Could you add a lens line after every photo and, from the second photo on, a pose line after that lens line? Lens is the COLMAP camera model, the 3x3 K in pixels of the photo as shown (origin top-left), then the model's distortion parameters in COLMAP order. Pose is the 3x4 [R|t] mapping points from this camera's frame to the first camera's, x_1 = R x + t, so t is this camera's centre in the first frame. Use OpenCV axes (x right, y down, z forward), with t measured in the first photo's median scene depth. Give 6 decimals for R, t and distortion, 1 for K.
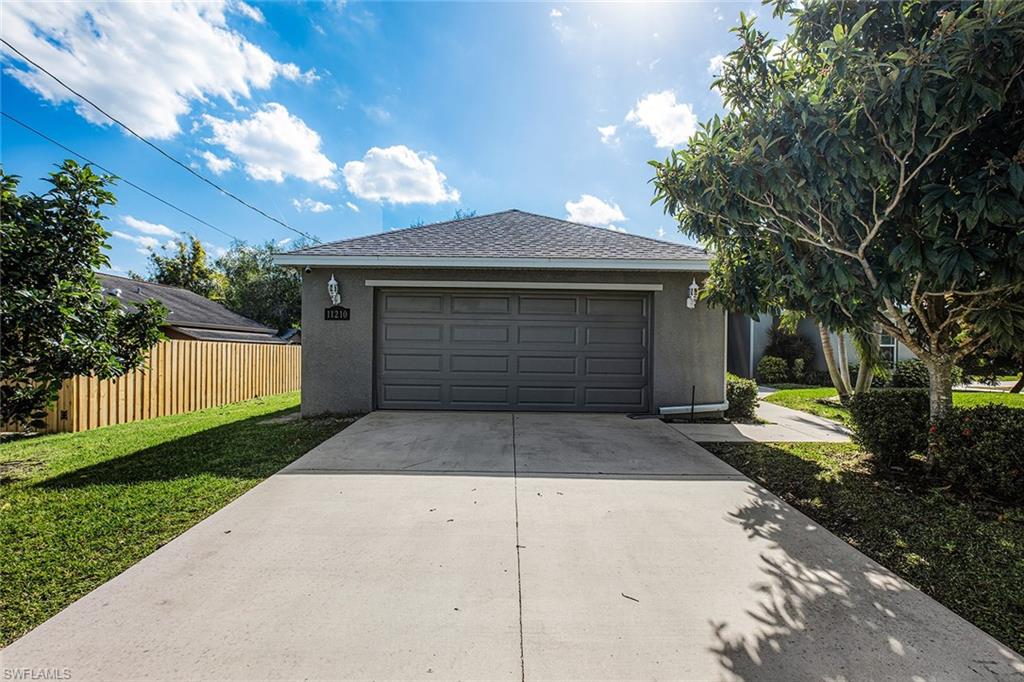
lens RADIAL K [[474.5, 0, 507.4], [0, 474.5, 346.9], [0, 0, 1]] dist [-0.024126, -0.001515]
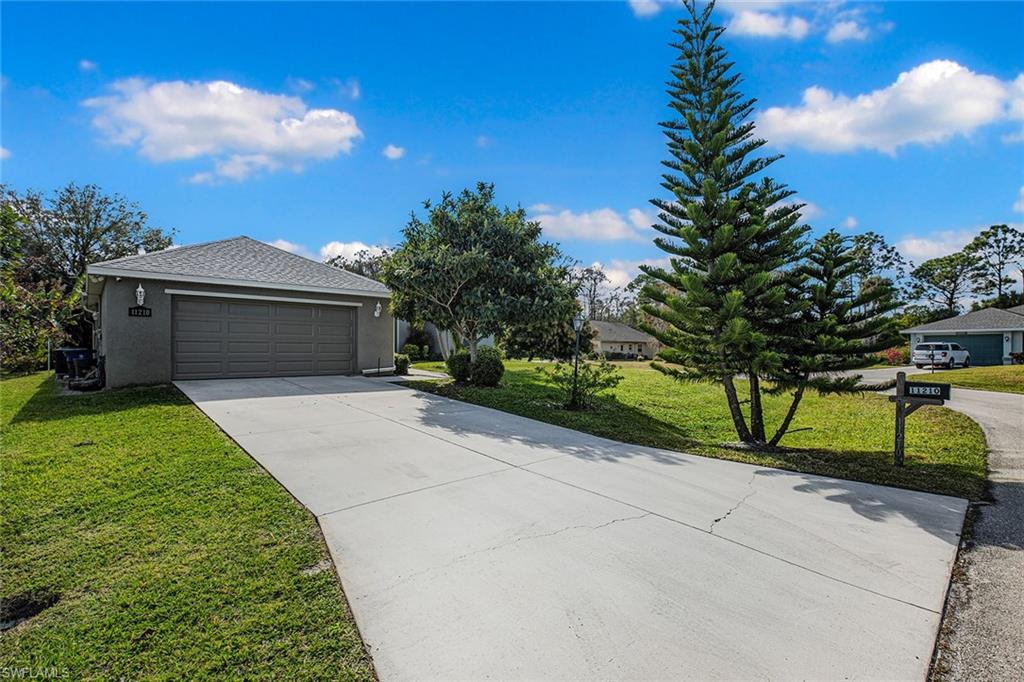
lens RADIAL K [[461.8, 0, 511.9], [0, 461.8, 342.9], [0, 0, 1]] dist [-0.000252, -0.000028]
pose [[0.733684, -0.001609, 0.679489, -0.480349], [-0.003058, 0.999979, 0.005670, 0.009755], [-0.679484, -0.006238, 0.733664, -0.729404]]
